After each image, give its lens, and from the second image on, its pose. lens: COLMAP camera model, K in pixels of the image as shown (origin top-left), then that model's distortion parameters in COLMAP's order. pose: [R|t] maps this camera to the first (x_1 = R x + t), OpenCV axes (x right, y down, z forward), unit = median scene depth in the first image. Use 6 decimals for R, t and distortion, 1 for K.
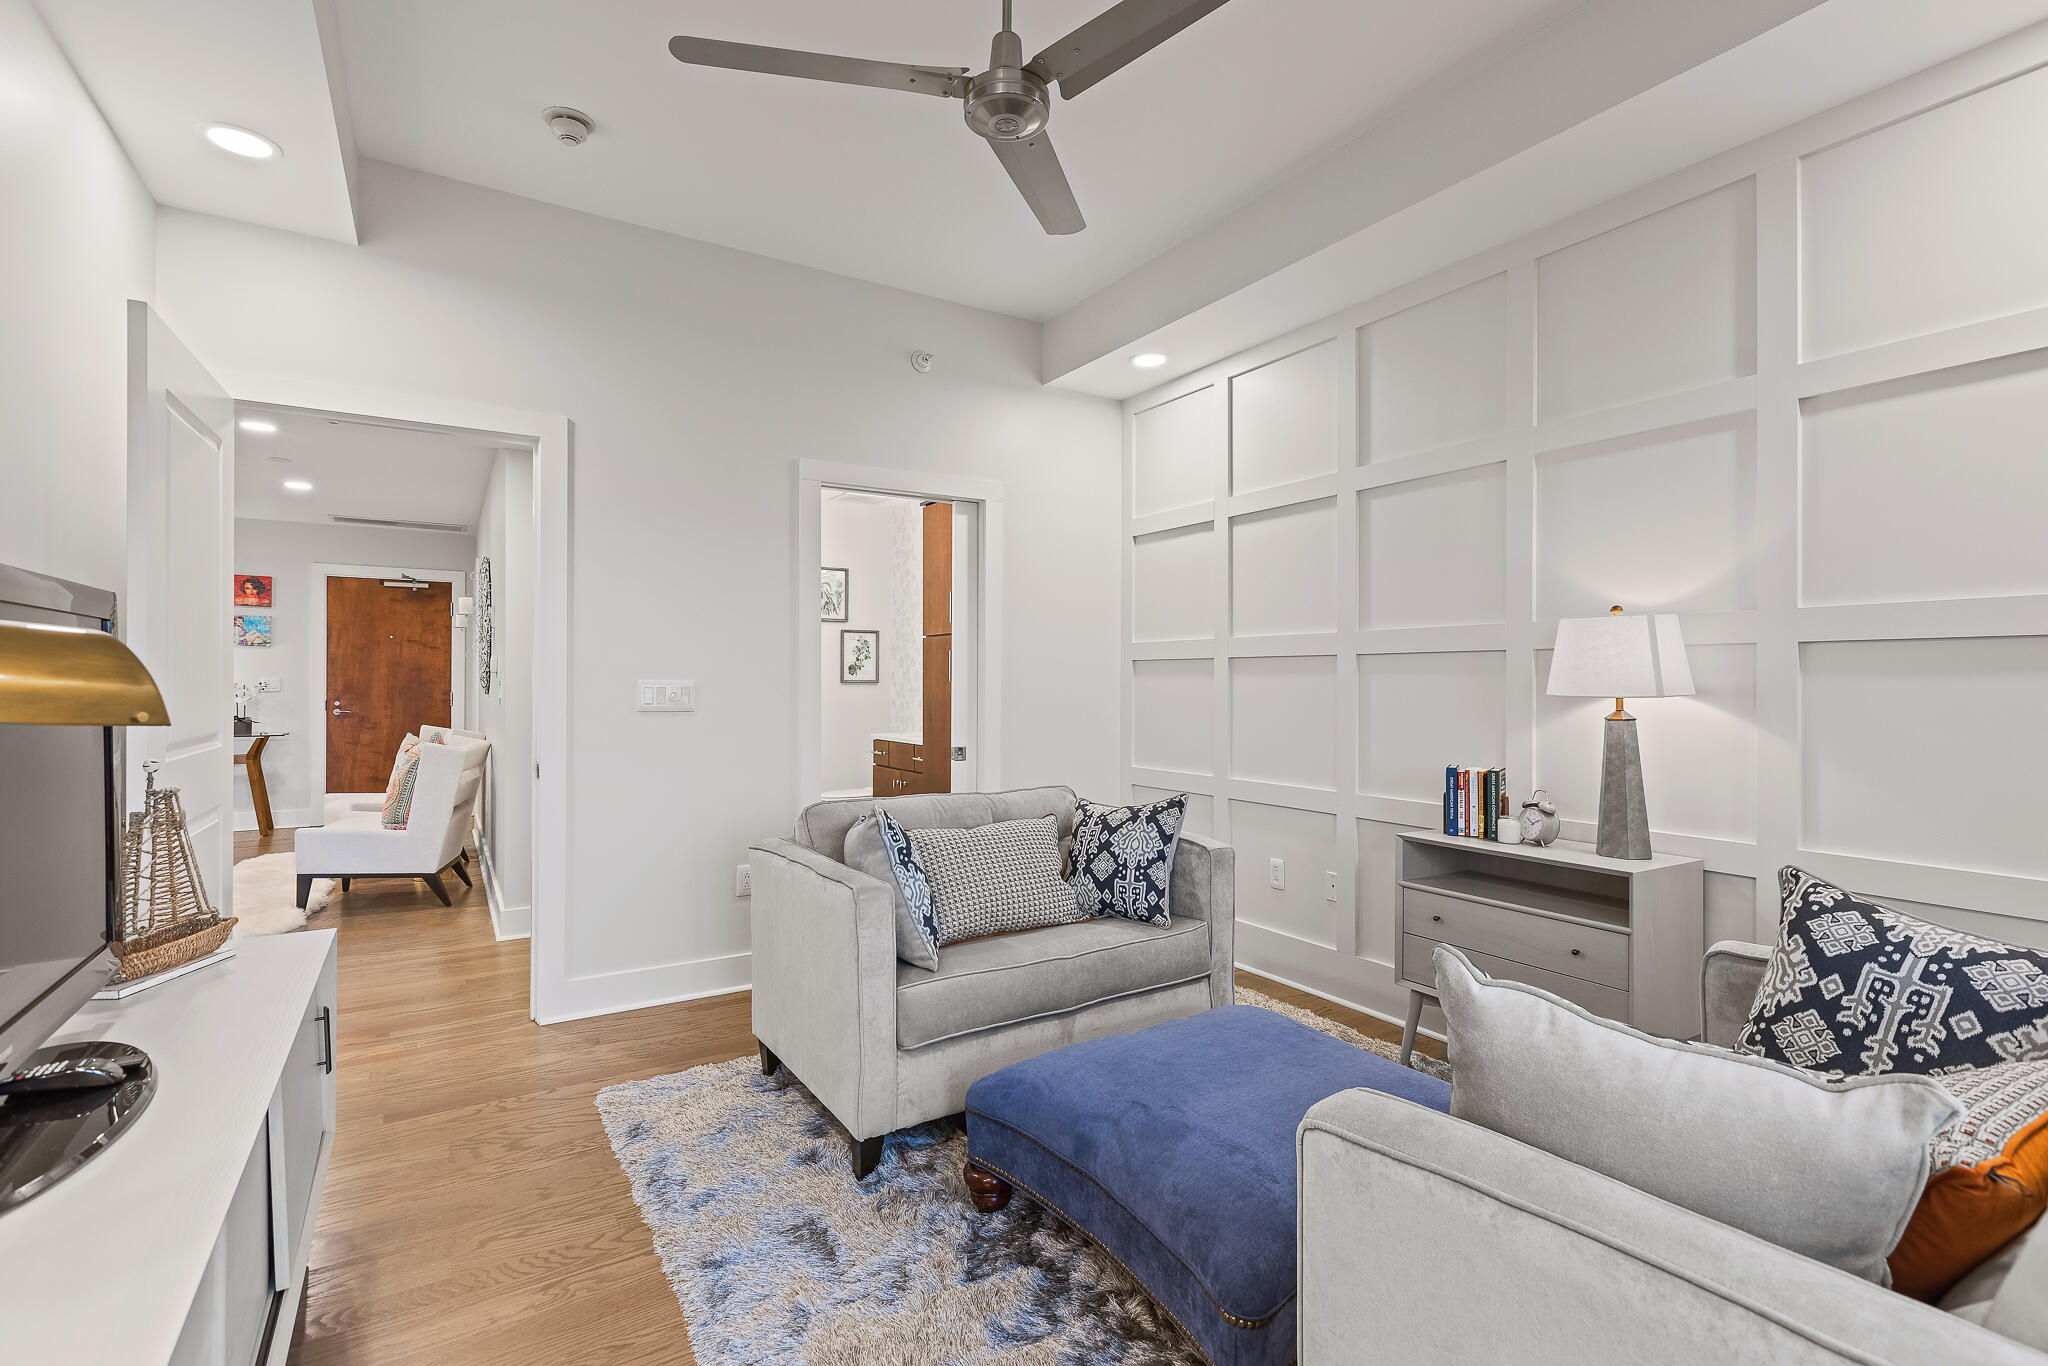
lens RADIAL K [[938.4, 0, 1021.7], [0, 938.4, 683.8], [0, 0, 1]] dist [-0.000160, -0.000001]
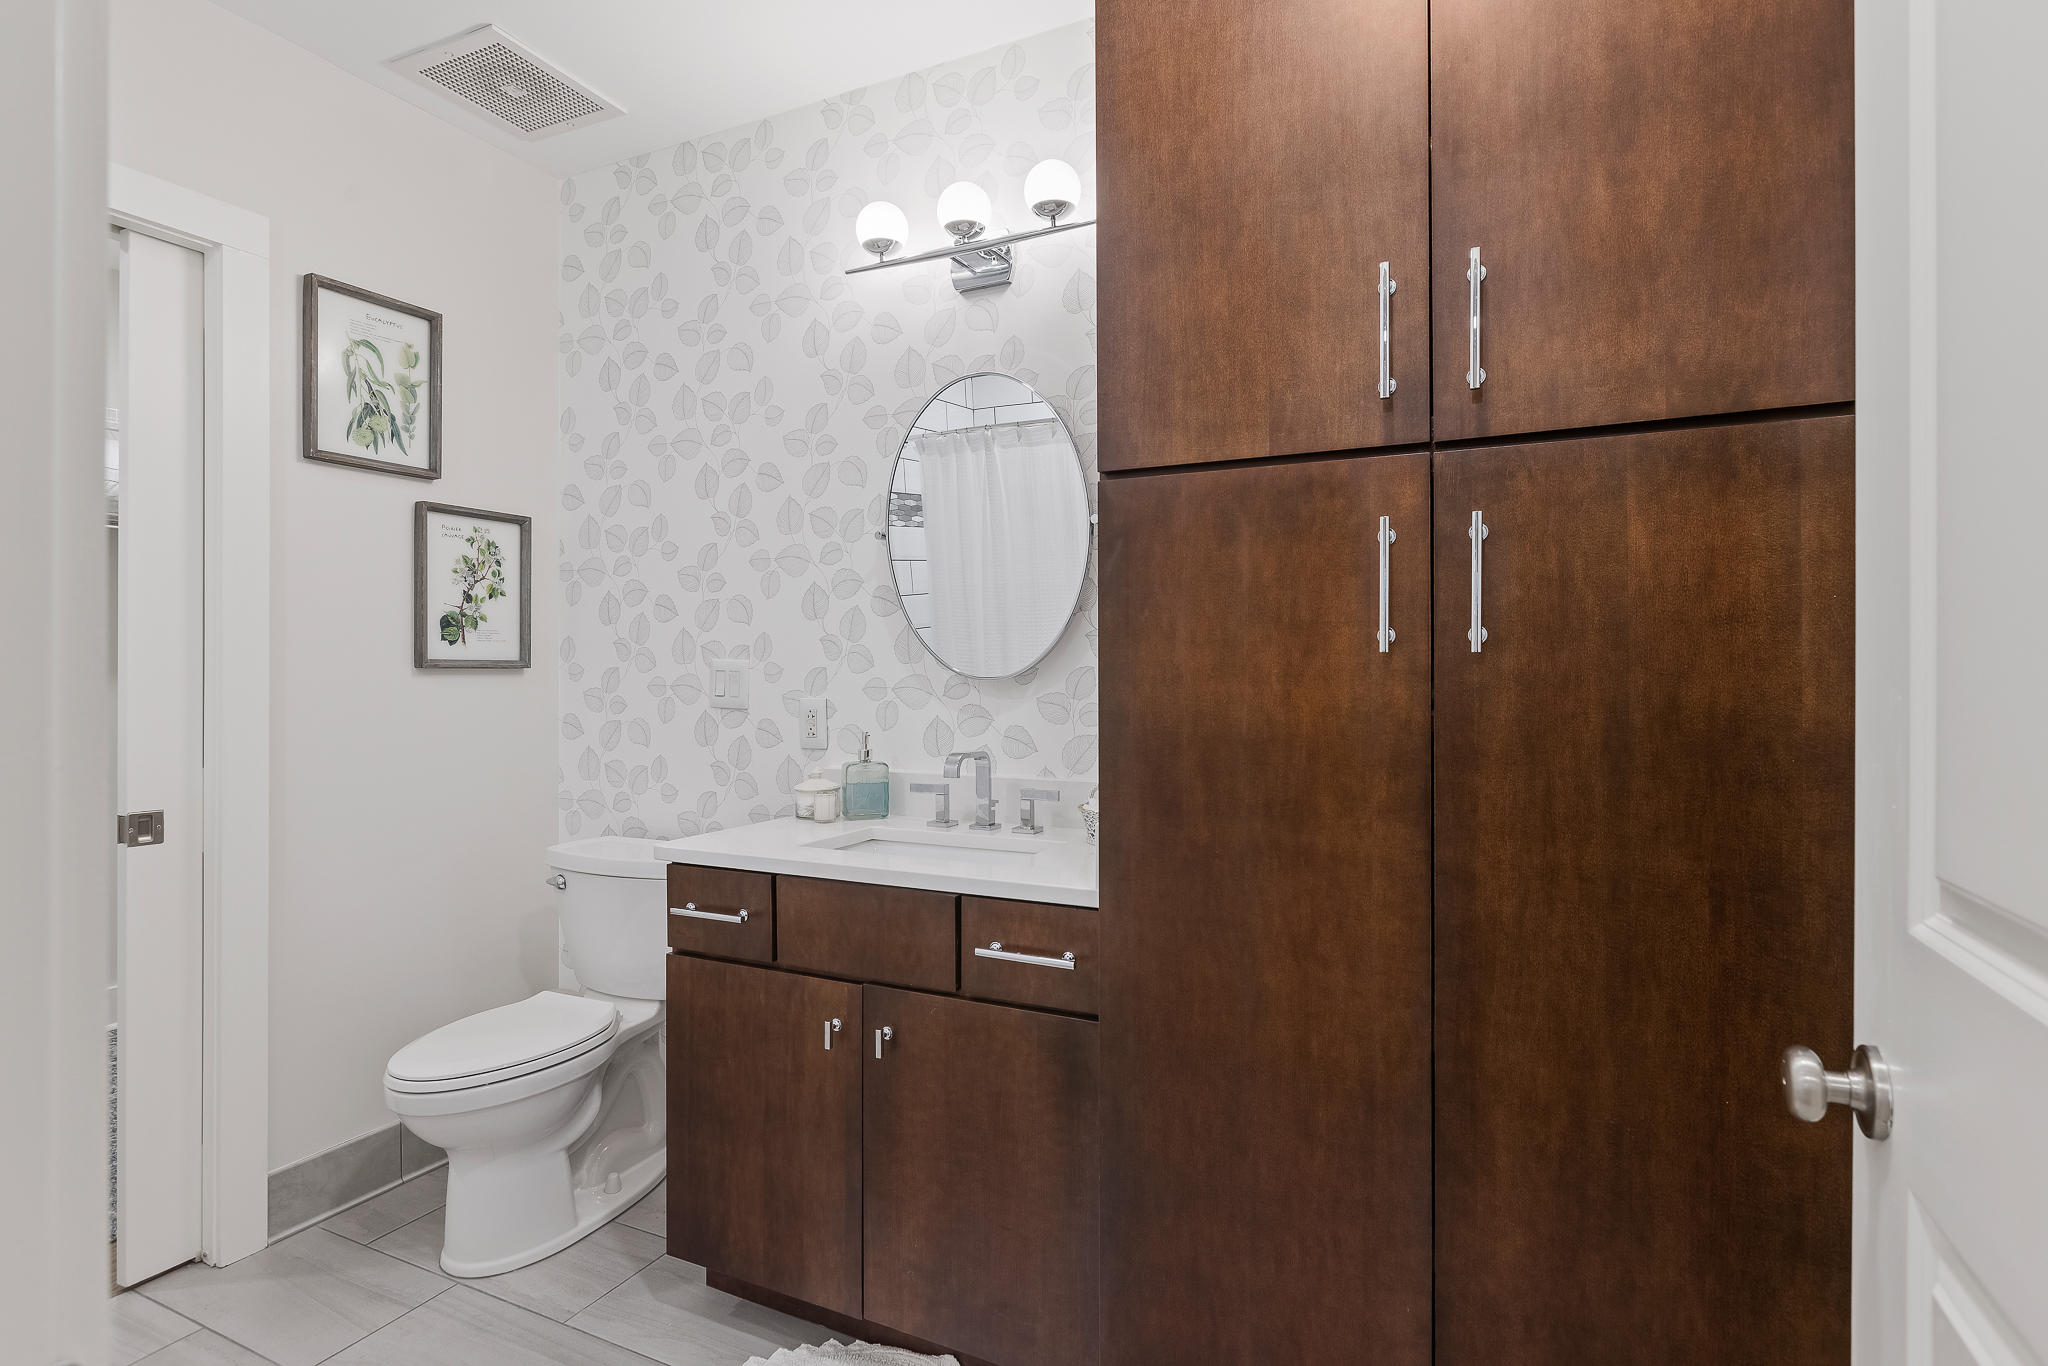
lens RADIAL K [[1019.2, 0, 1027.1], [0, 1019.2, 675.9], [0, 0, 1]] dist [0.001246, 0.000088]
pose [[0.847499, -0.003747, 0.530784, -0.199375], [0.000303, 0.999978, 0.006576, -0.000605], [-0.530797, -0.005412, 0.847482, 0.592502]]
